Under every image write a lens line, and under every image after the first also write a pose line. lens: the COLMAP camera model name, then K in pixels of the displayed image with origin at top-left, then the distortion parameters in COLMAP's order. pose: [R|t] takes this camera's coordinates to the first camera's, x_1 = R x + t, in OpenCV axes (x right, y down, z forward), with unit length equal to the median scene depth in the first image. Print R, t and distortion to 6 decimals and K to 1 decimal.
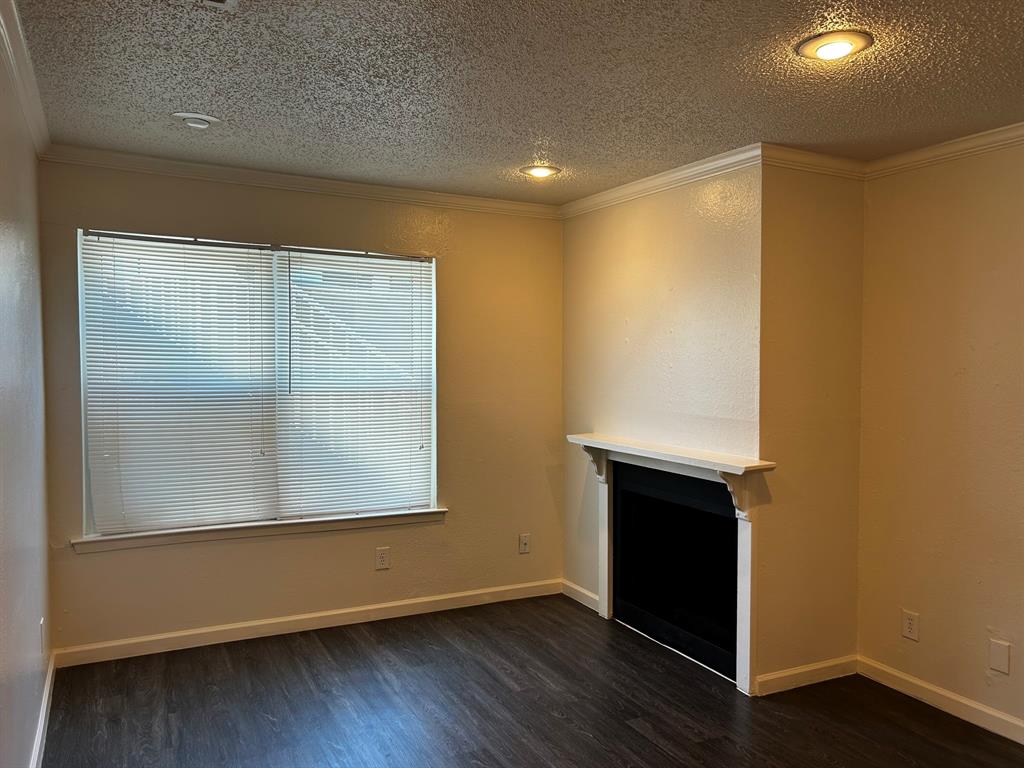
lens RADIAL K [[774.1, 0, 512.0], [0, 774.1, 384.0], [0, 0, 1]] dist [0.051476, -0.049686]
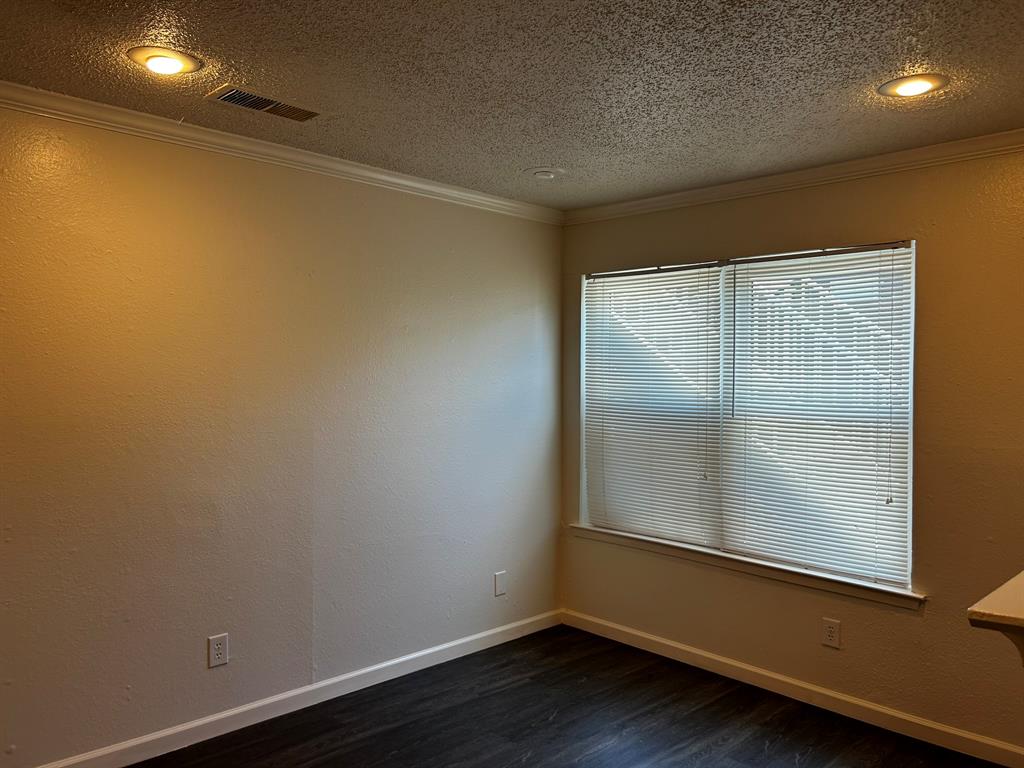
lens RADIAL K [[774.1, 0, 512.0], [0, 774.1, 384.0], [0, 0, 1]] dist [0.051476, -0.049686]
pose [[0.300496, 0.004424, -0.953773, 0.539816], [-0.039646, 0.999183, -0.007856, -0.009633], [0.952959, 0.040174, 0.300426, 0.486305]]
